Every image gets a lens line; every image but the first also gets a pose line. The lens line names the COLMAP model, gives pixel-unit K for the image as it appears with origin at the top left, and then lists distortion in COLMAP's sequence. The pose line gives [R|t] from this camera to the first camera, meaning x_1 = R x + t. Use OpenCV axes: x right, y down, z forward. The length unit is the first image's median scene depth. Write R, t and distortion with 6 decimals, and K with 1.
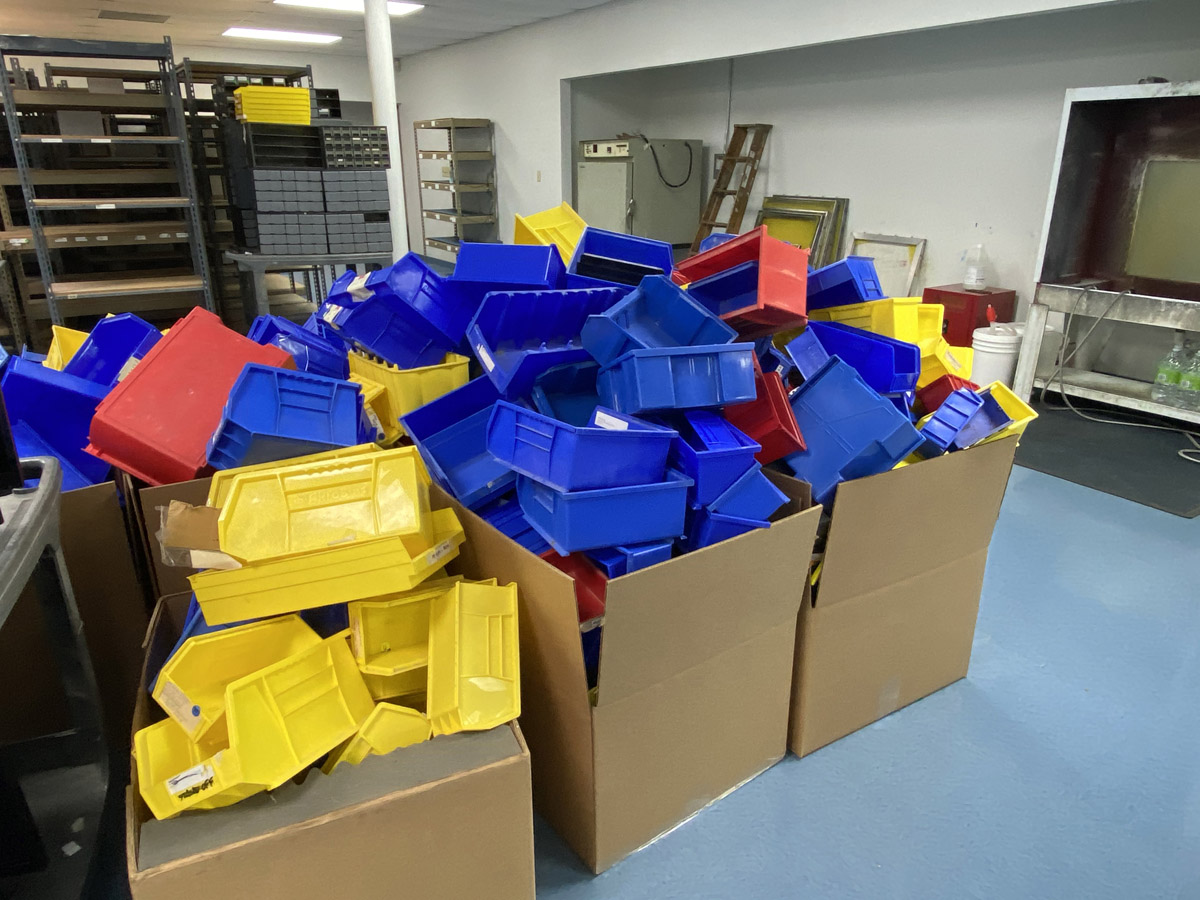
lens RADIAL K [[808.5, 0, 603.9], [0, 808.5, 449.6], [0, 0, 1]] dist [0.003843, -0.004775]
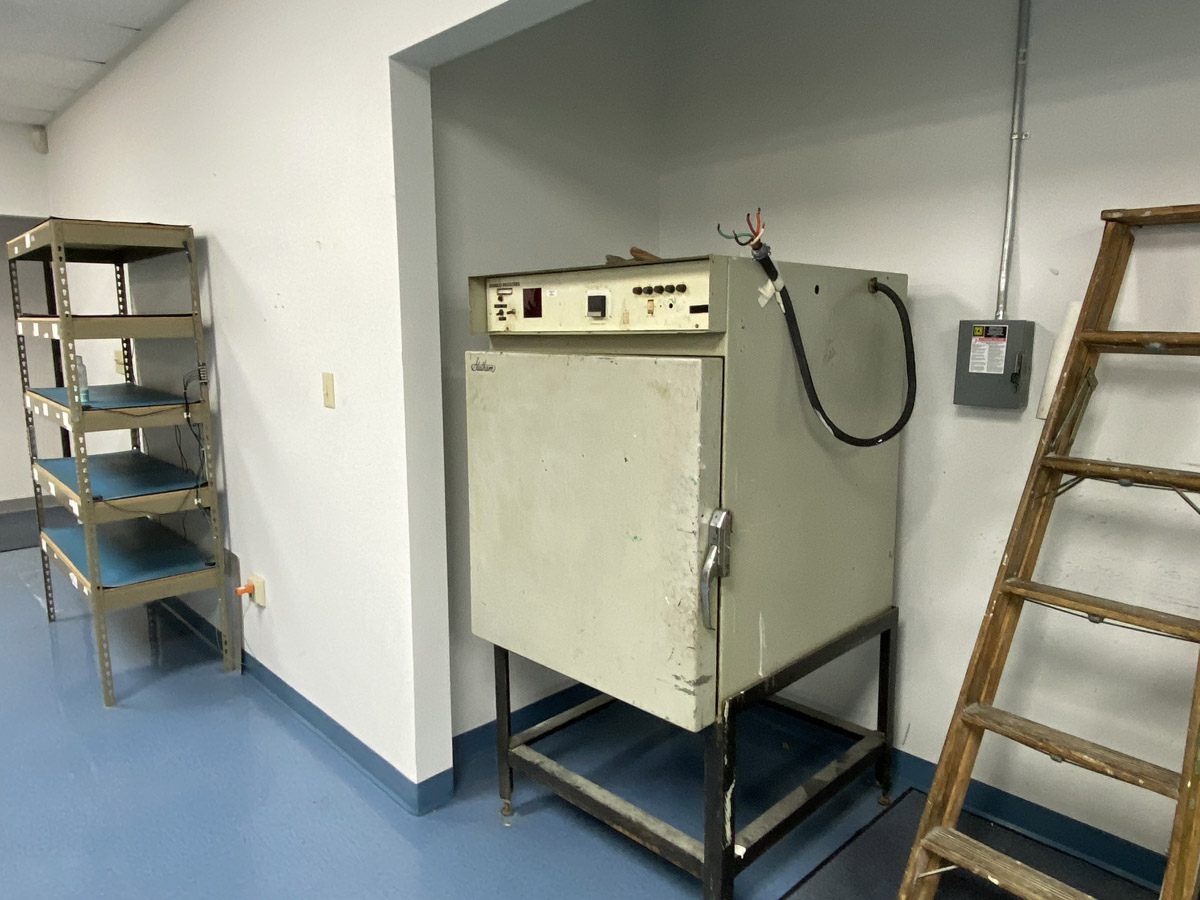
lens RADIAL K [[808.5, 0, 596.9], [0, 808.5, 452.3], [0, 0, 1]] dist [0.003843, -0.004775]
pose [[0.983797, -0.031867, 0.176429, -0.040042], [0.063960, 0.981707, -0.179333, -0.289781], [-0.167486, 0.187712, 0.967839, 0.789041]]
